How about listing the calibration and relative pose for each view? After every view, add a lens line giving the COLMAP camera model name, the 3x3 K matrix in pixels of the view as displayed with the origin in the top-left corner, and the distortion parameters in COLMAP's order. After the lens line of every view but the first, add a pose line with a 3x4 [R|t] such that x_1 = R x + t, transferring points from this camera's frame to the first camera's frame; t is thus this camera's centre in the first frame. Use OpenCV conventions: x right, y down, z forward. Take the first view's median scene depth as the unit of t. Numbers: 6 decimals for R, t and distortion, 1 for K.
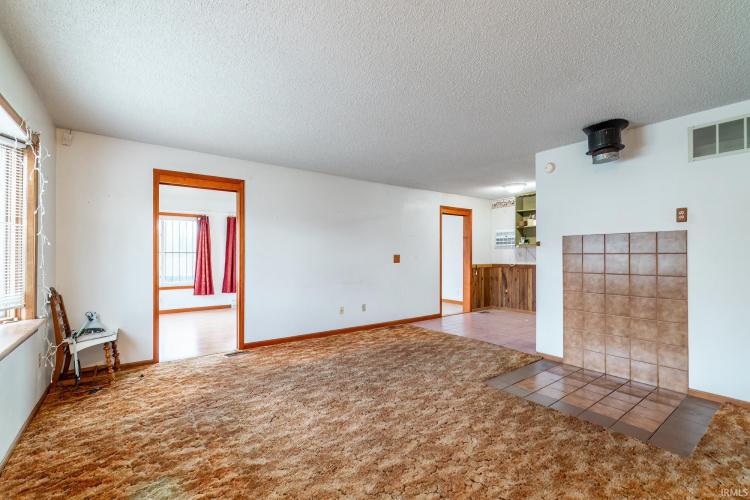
lens RADIAL K [[331.6, 0, 369.4], [0, 331.6, 250.9], [0, 0, 1]] dist [-0.004472, 0.001580]
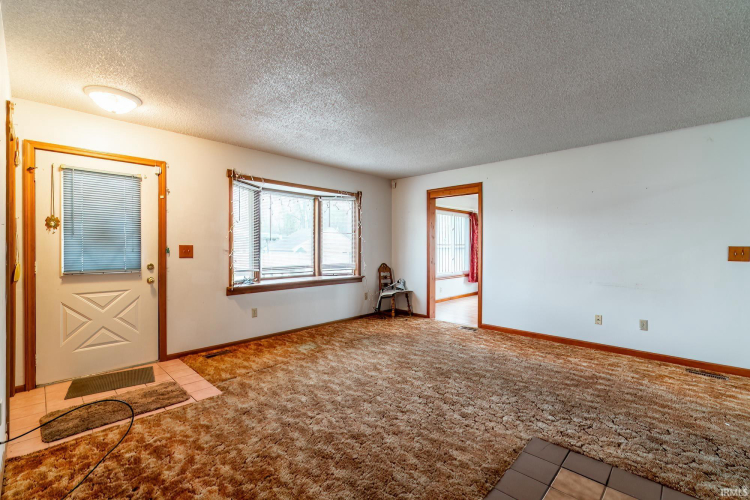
lens RADIAL K [[331.6, 0, 368.8], [0, 331.6, 257.7], [0, 0, 1]] dist [-0.004472, 0.001580]
pose [[0.167061, 0.033079, -0.985392, 0.804912], [0.004301, 0.999403, 0.034279, 0.008999], [0.985937, -0.009965, 0.166819, 0.483420]]
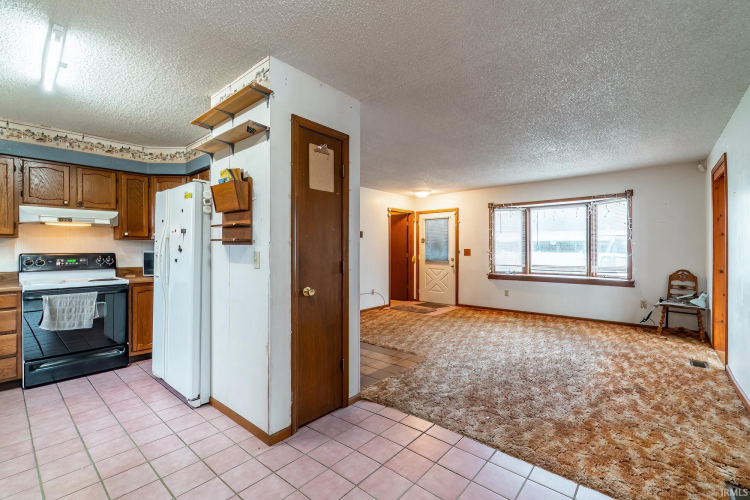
lens RADIAL K [[331.6, 0, 369.1], [0, 331.6, 247.9], [0, 0, 1]] dist [-0.004472, 0.001580]
pose [[-0.975854, 0.000657, -0.218424, 0.689041], [0.003587, 0.999909, -0.013019, 0.020176], [0.218395, -0.013488, -0.975767, 1.811642]]
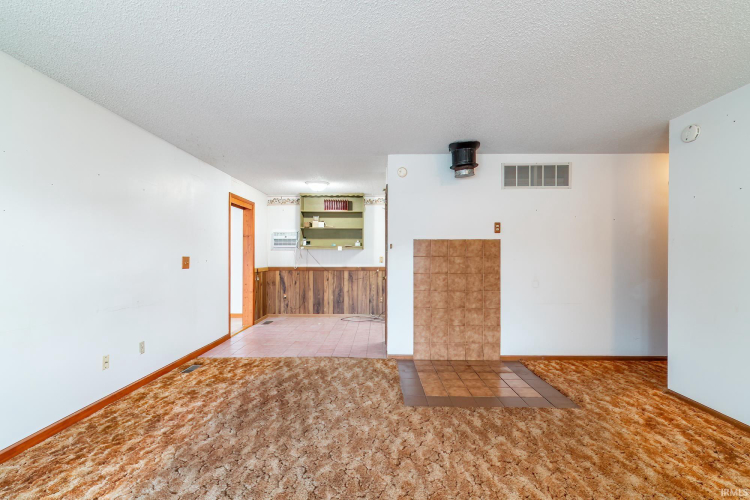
lens RADIAL K [[331.6, 0, 373.4], [0, 331.6, 256.7], [0, 0, 1]] dist [-0.004472, 0.001580]
pose [[0.602943, 0.000492, 0.797784, -0.344333], [-0.010920, 0.999911, 0.007636, 0.003204], [-0.797709, -0.013316, 0.602895, 0.475781]]
